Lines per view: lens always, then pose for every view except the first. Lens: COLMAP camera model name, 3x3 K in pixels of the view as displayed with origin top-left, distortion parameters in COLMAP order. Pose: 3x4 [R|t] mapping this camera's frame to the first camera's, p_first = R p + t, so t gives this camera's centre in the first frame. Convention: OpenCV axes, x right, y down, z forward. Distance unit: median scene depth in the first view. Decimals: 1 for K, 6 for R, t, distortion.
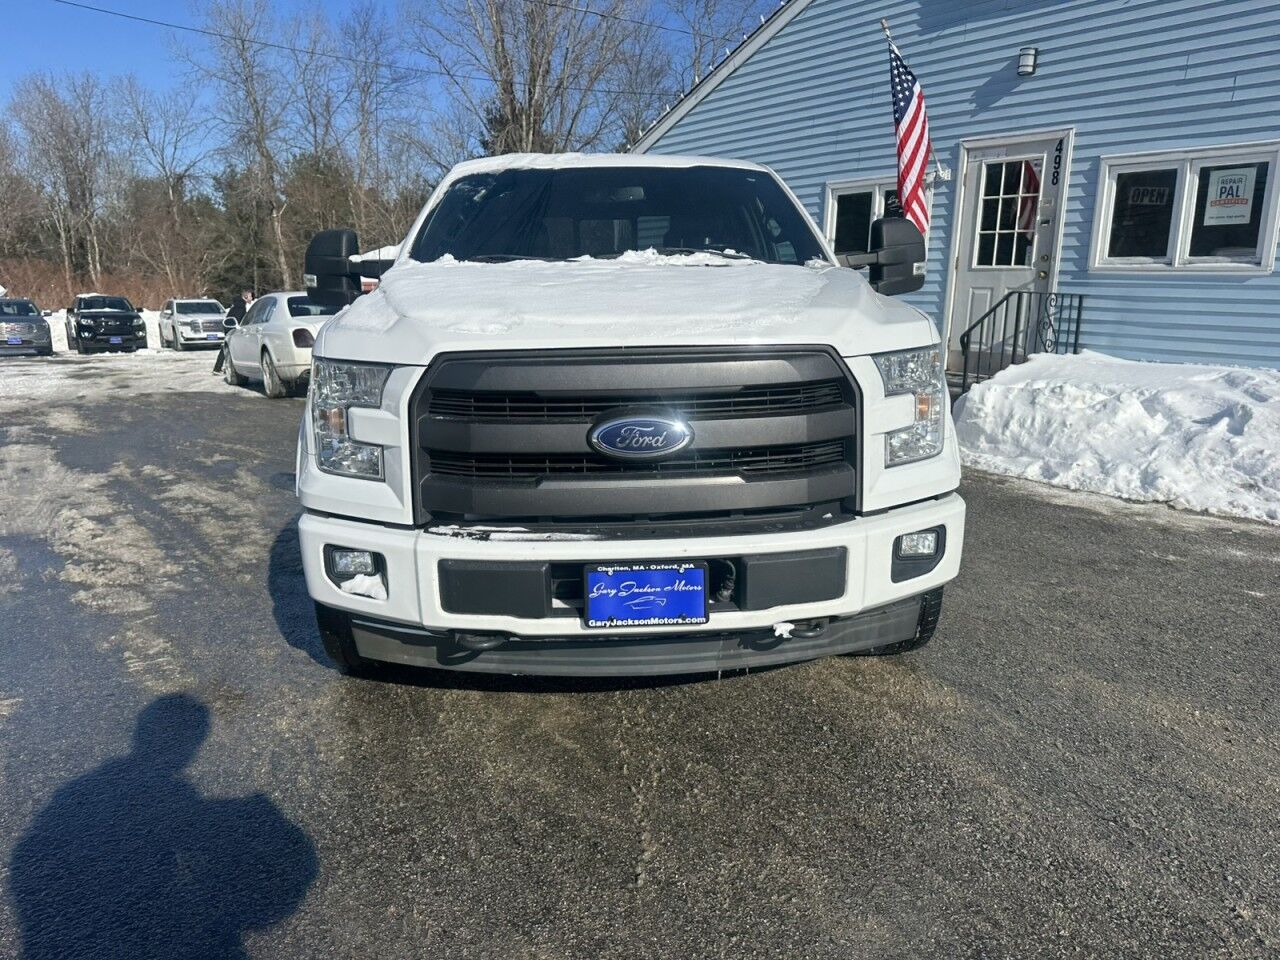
lens RADIAL K [[876.8, 0, 640.0], [0, 876.8, 480.0], [0, 0, 1]] dist [0.000935, 0.000172]
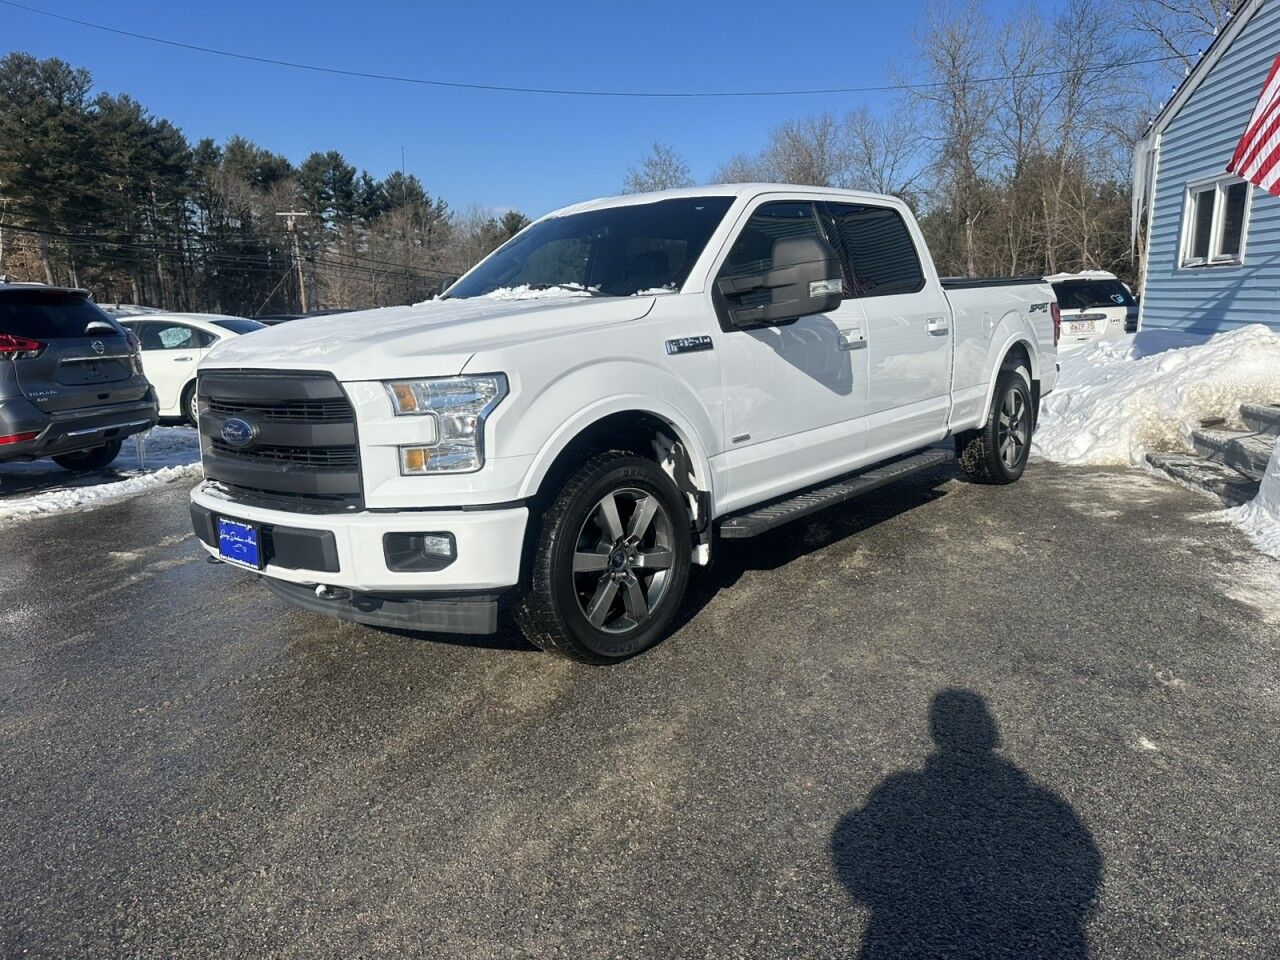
lens RADIAL K [[853.8, 0, 645.5], [0, 853.8, 479.8], [0, 0, 1]] dist [0.063314, -0.044920]
pose [[0.747661, 0.109976, -0.654911, 0.911250], [-0.112328, 0.992925, 0.038502, -0.063756], [0.654512, 0.044779, 0.754724, 0.237975]]
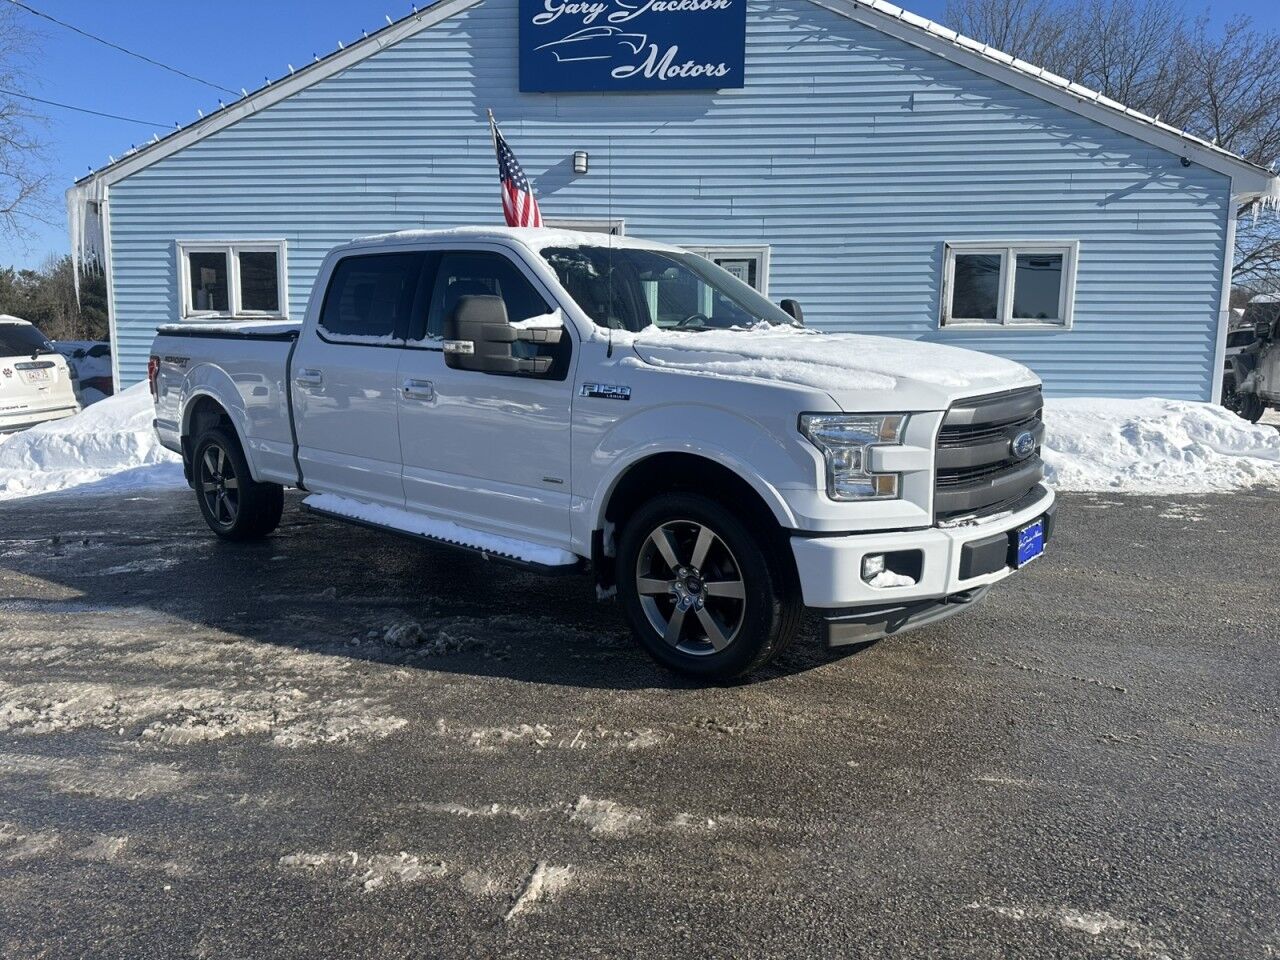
lens RADIAL K [[853.8, 0, 645.5], [0, 853.8, 479.8], [0, 0, 1]] dist [0.063314, -0.044920]
pose [[0.715496, -0.117363, 0.688688, -1.096336], [0.149512, 0.988672, 0.013153, -0.076331], [-0.682431, 0.093556, 0.724938, 0.222611]]
